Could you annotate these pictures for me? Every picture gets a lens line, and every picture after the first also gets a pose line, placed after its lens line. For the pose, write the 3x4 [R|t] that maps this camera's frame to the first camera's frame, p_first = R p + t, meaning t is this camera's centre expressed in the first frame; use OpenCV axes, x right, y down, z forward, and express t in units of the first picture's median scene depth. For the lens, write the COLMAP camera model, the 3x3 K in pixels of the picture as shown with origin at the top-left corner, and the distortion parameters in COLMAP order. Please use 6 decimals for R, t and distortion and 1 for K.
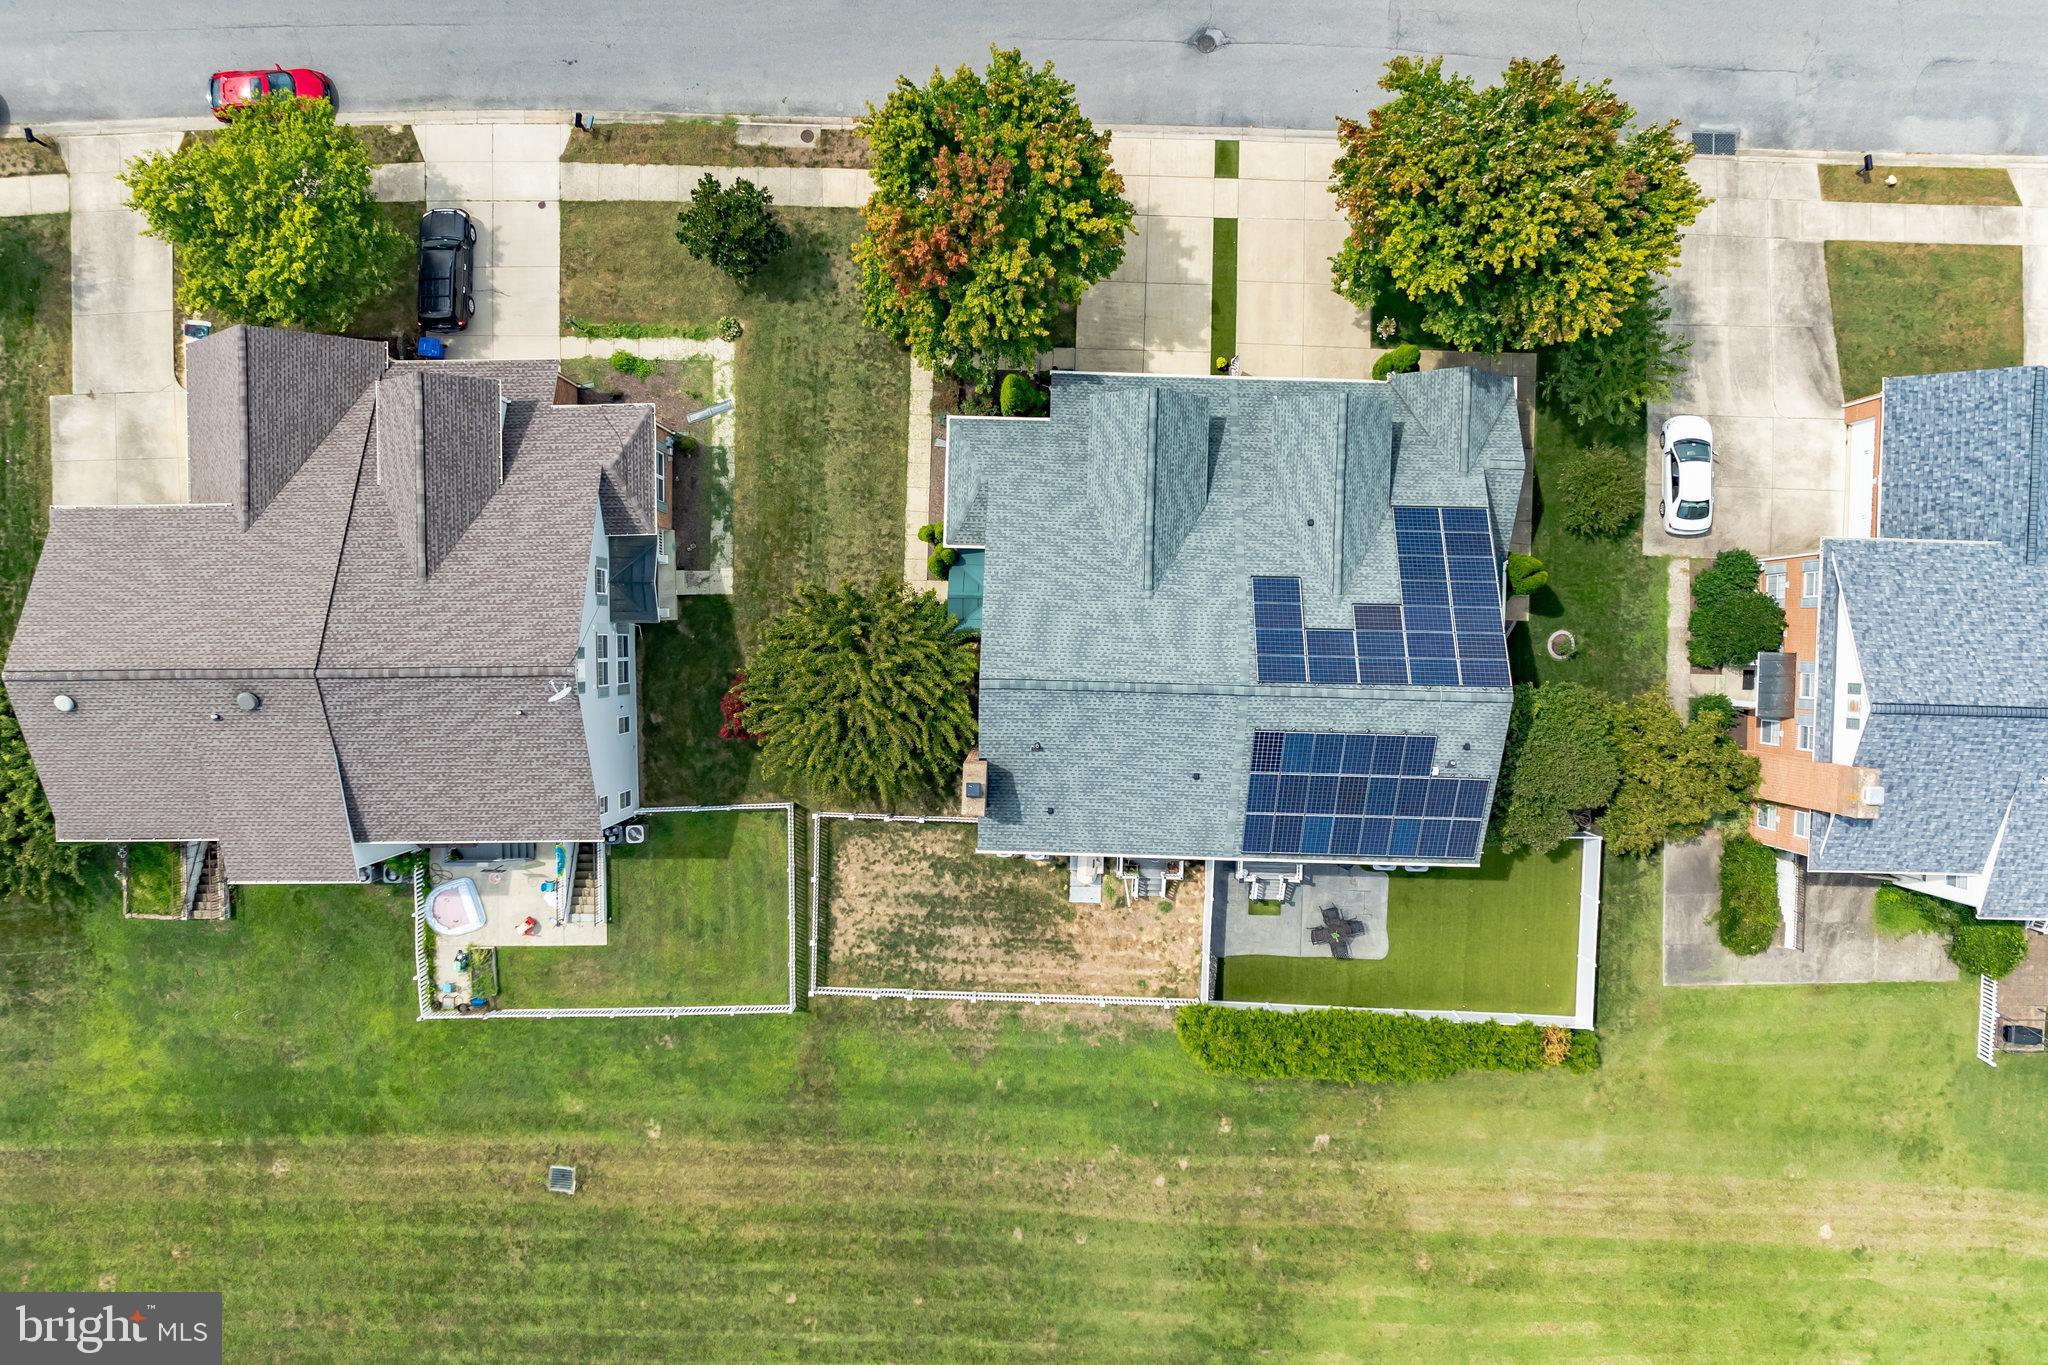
lens RADIAL K [[1716.4, 0, 1024.0], [0, 1716.4, 682.5], [0, 0, 1]] dist [-0.029351, 0.001890]
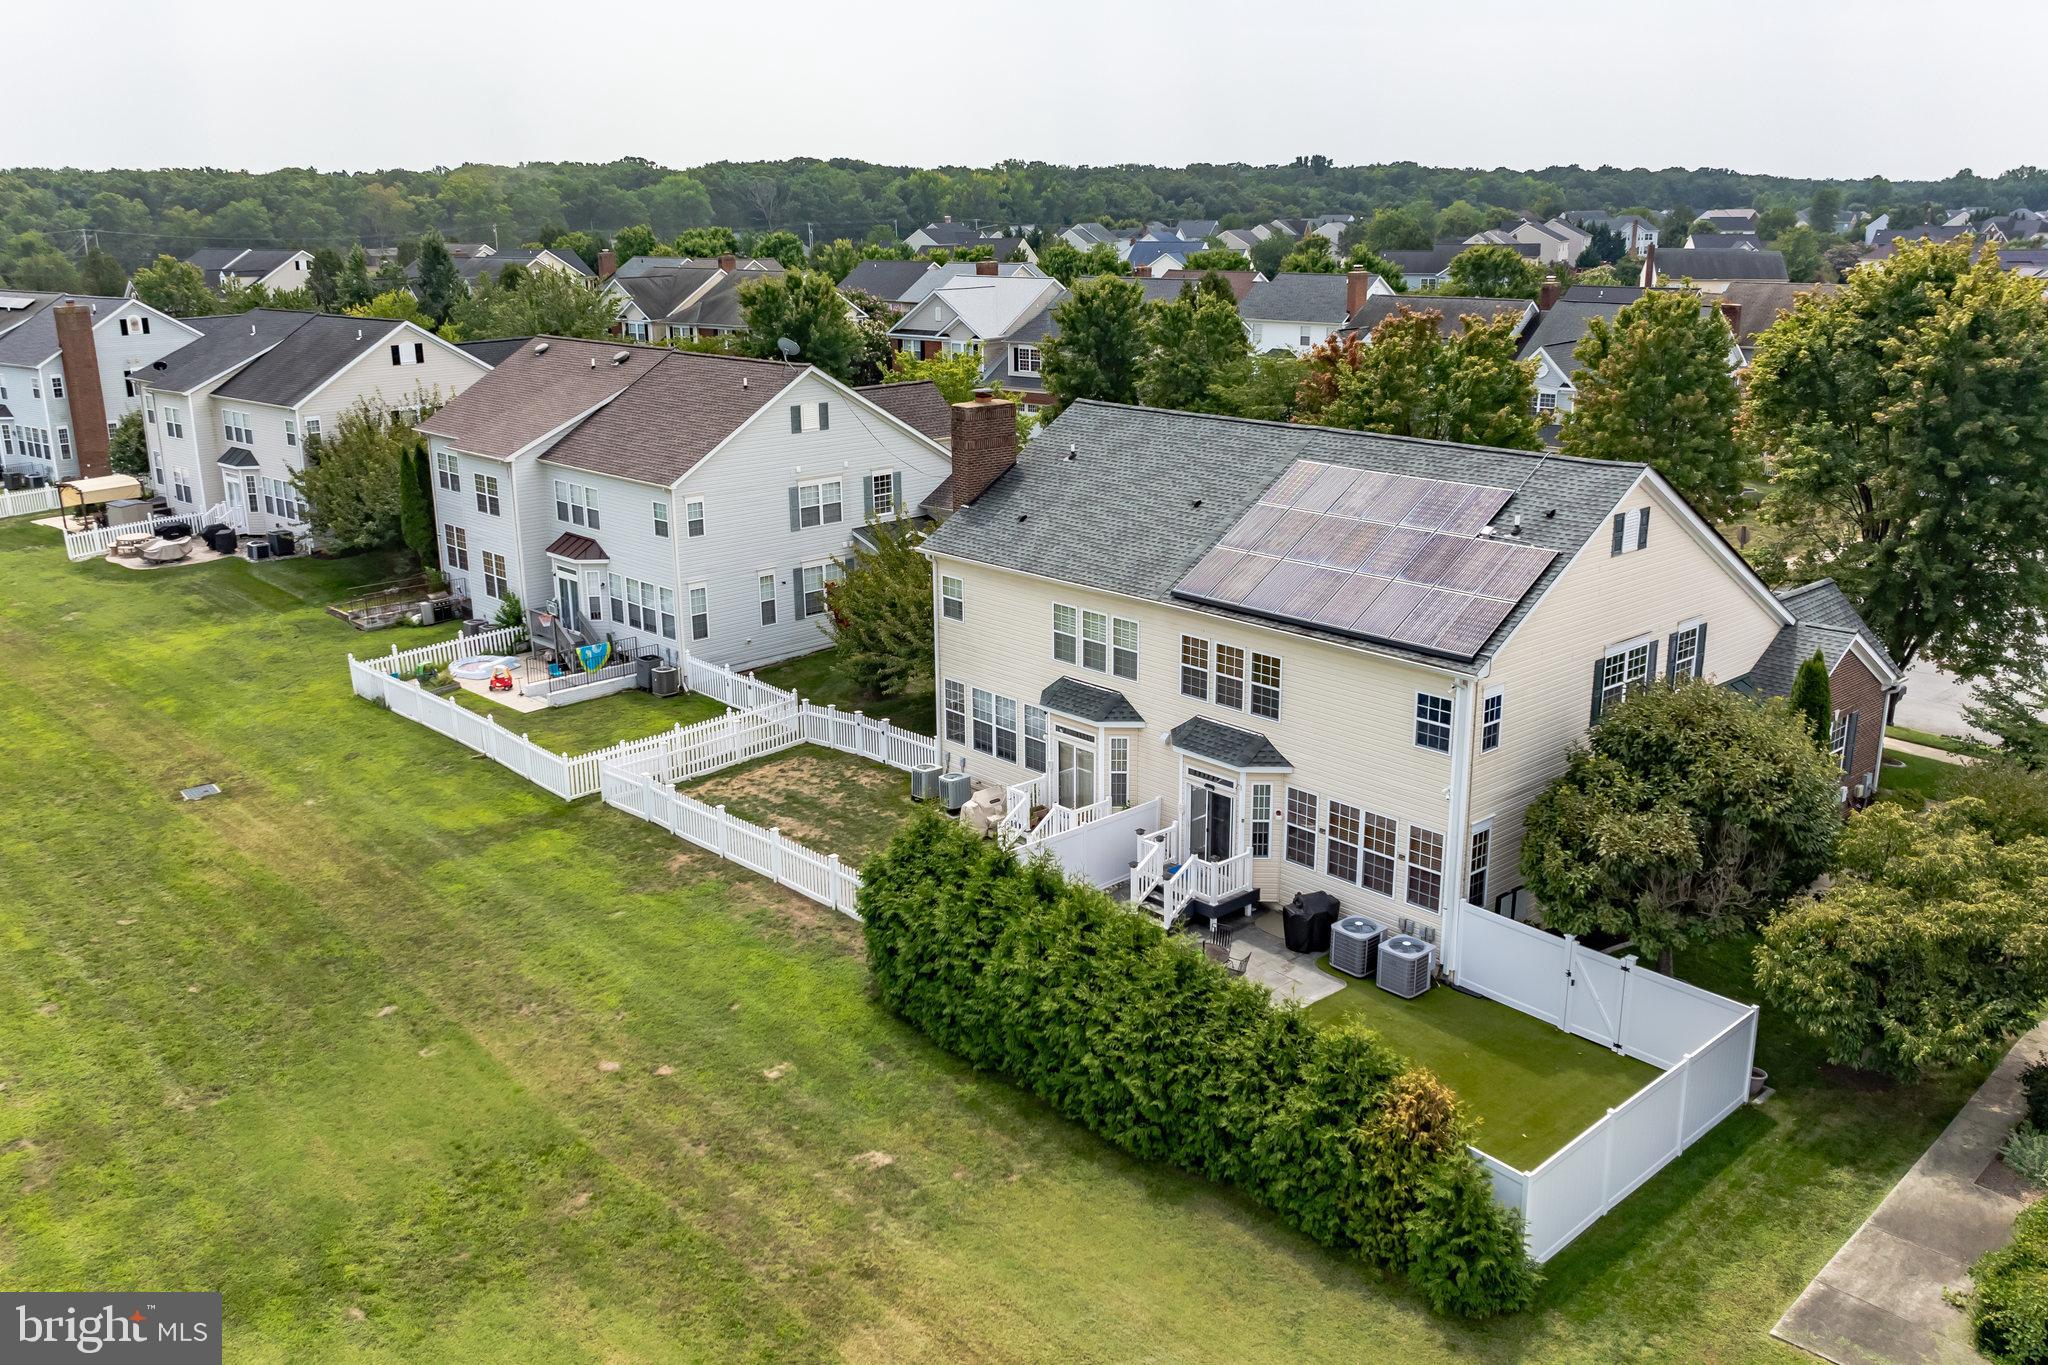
lens RADIAL K [[1716.4, 0, 1024.0], [0, 1716.4, 682.5], [0, 0, 1]] dist [-0.029351, 0.001890]
pose [[0.683747, 0.196016, -0.702900, 0.492651], [-0.729669, 0.172375, -0.661717, 0.514974], [-0.008545, 0.965331, 0.260888, 0.759666]]
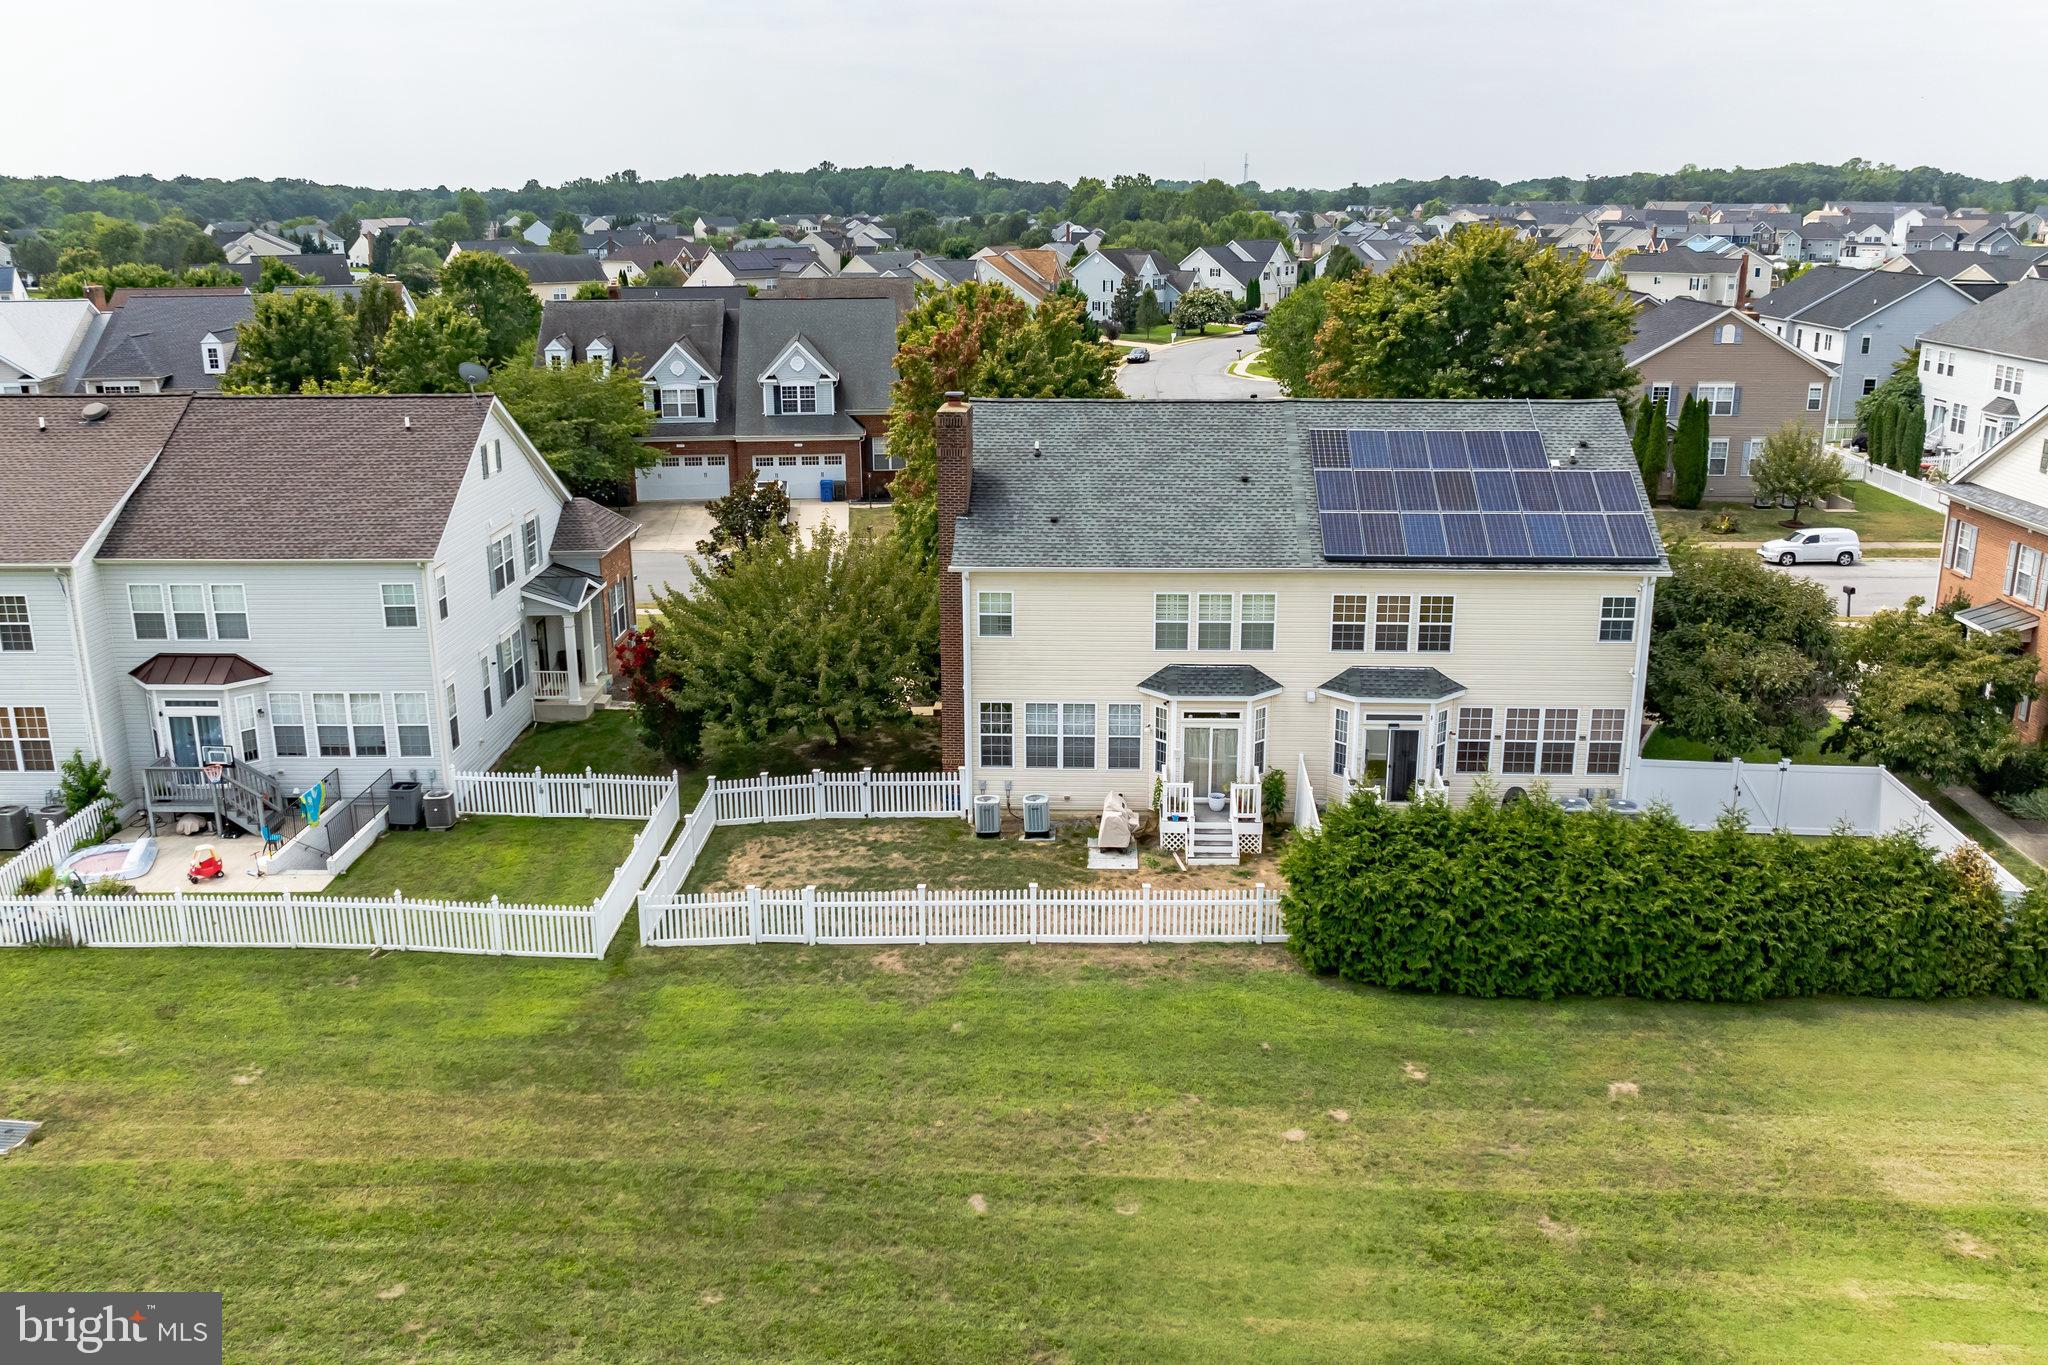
lens RADIAL K [[1716.4, 0, 1024.0], [0, 1716.4, 682.5], [0, 0, 1]] dist [-0.029351, 0.001890]
pose [[0.999726, 0.004312, -0.023013, 0.017289], [-0.023357, 0.251614, -0.967546, 0.702774], [0.001619, 0.967818, 0.251646, 0.768953]]
